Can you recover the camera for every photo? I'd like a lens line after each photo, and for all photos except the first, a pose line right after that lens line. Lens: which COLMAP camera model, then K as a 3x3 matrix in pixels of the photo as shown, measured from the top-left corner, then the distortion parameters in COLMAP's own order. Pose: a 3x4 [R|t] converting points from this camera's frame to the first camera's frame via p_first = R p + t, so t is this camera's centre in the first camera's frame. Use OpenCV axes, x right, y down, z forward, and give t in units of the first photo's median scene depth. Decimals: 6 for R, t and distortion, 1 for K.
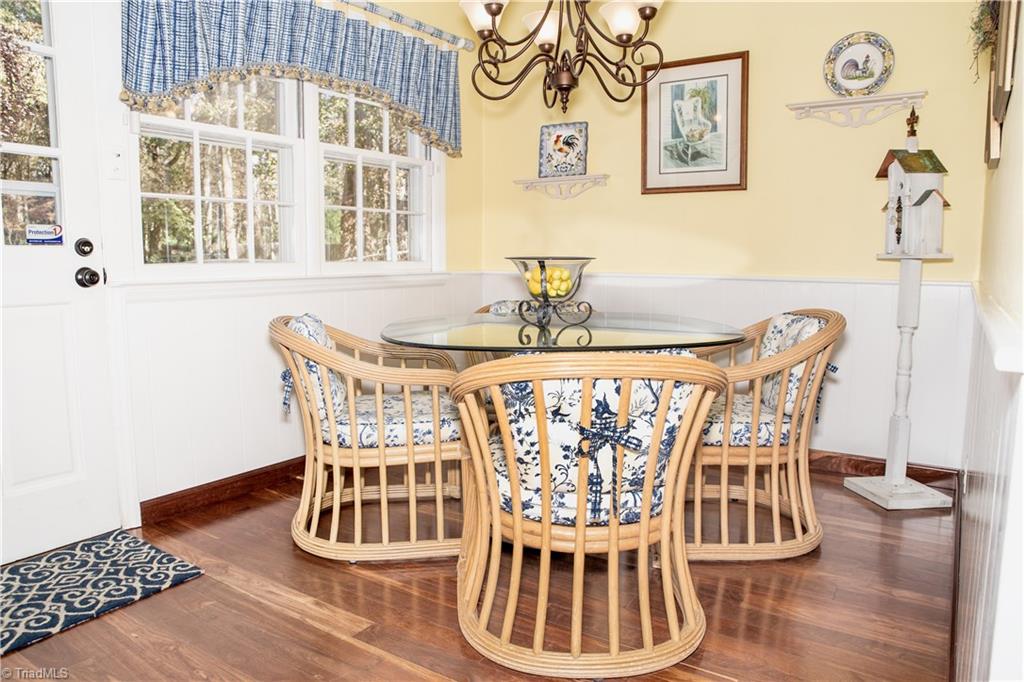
lens RADIAL K [[711.1, 0, 512.0], [0, 711.1, 341.0], [0, 0, 1]] dist [-0.118258, 0.106402]
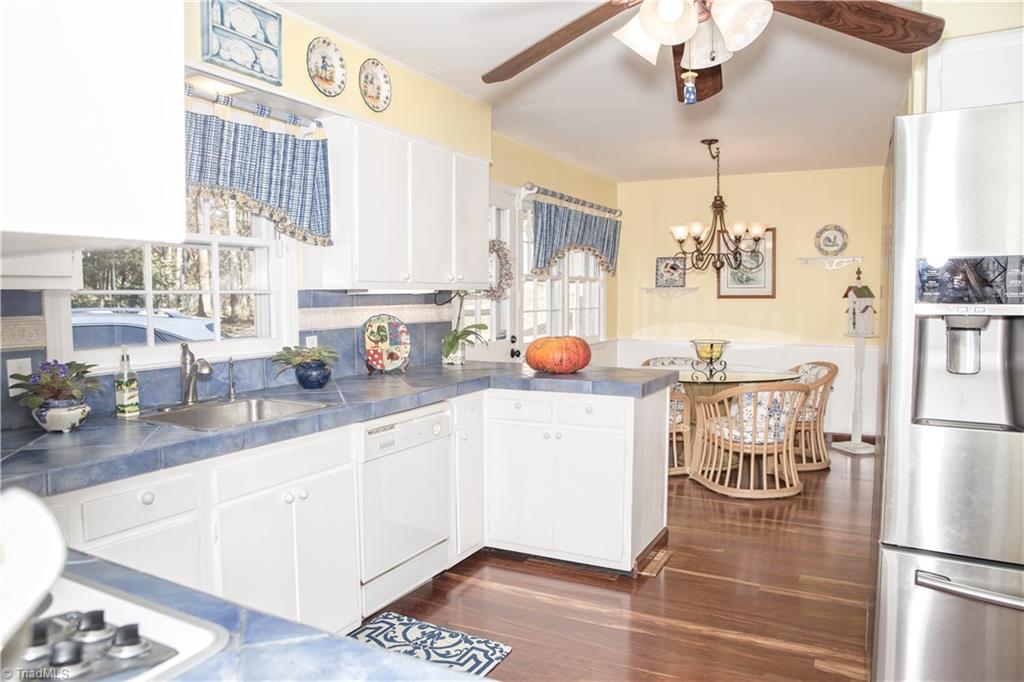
lens RADIAL K [[711.1, 0, 512.0], [0, 711.1, 341.0], [0, 0, 1]] dist [-0.118258, 0.106402]
pose [[0.995063, -0.013011, 0.098391, -0.662202], [0.017860, 0.998660, -0.048562, -0.018747], [-0.097628, 0.050079, 0.993962, -0.966522]]
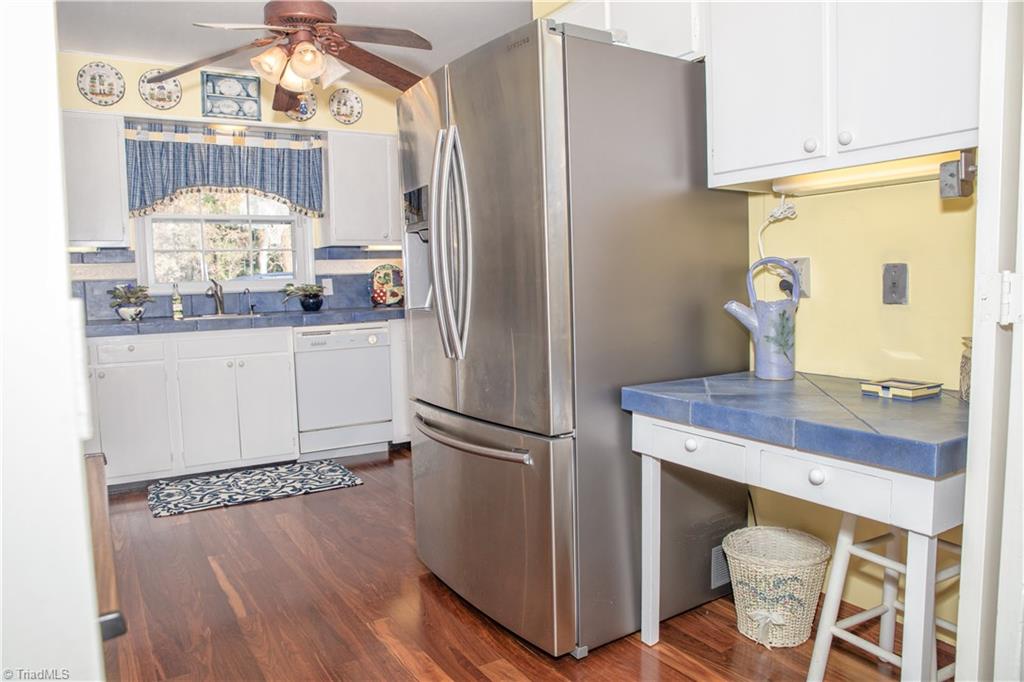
lens RADIAL K [[711.1, 0, 512.0], [0, 711.1, 341.0], [0, 0, 1]] dist [-0.118258, 0.106402]
pose [[0.899125, 0.009518, -0.437588, 0.263057], [-0.021291, 0.999531, -0.022007, 0.089057], [0.437173, 0.029104, 0.898906, -1.136852]]
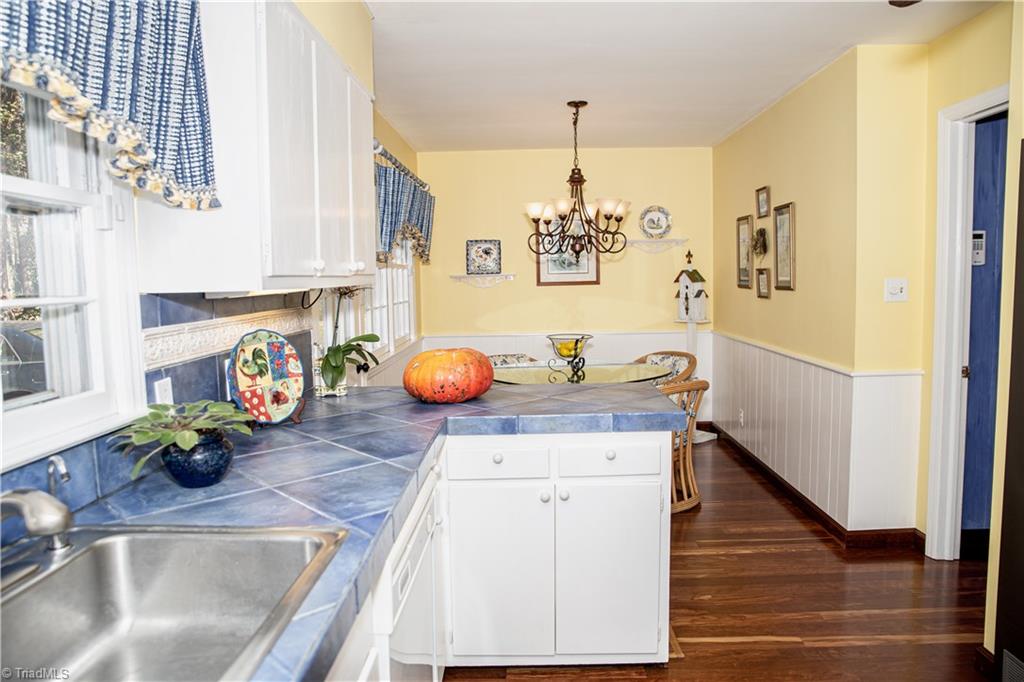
lens RADIAL K [[711.1, 0, 512.0], [0, 711.1, 341.0], [0, 0, 1]] dist [-0.118258, 0.106402]
pose [[0.851104, -0.068275, 0.520539, -0.920166], [0.083371, 0.996503, -0.005611, -0.090976], [-0.518336, 0.048173, 0.853819, -0.483490]]
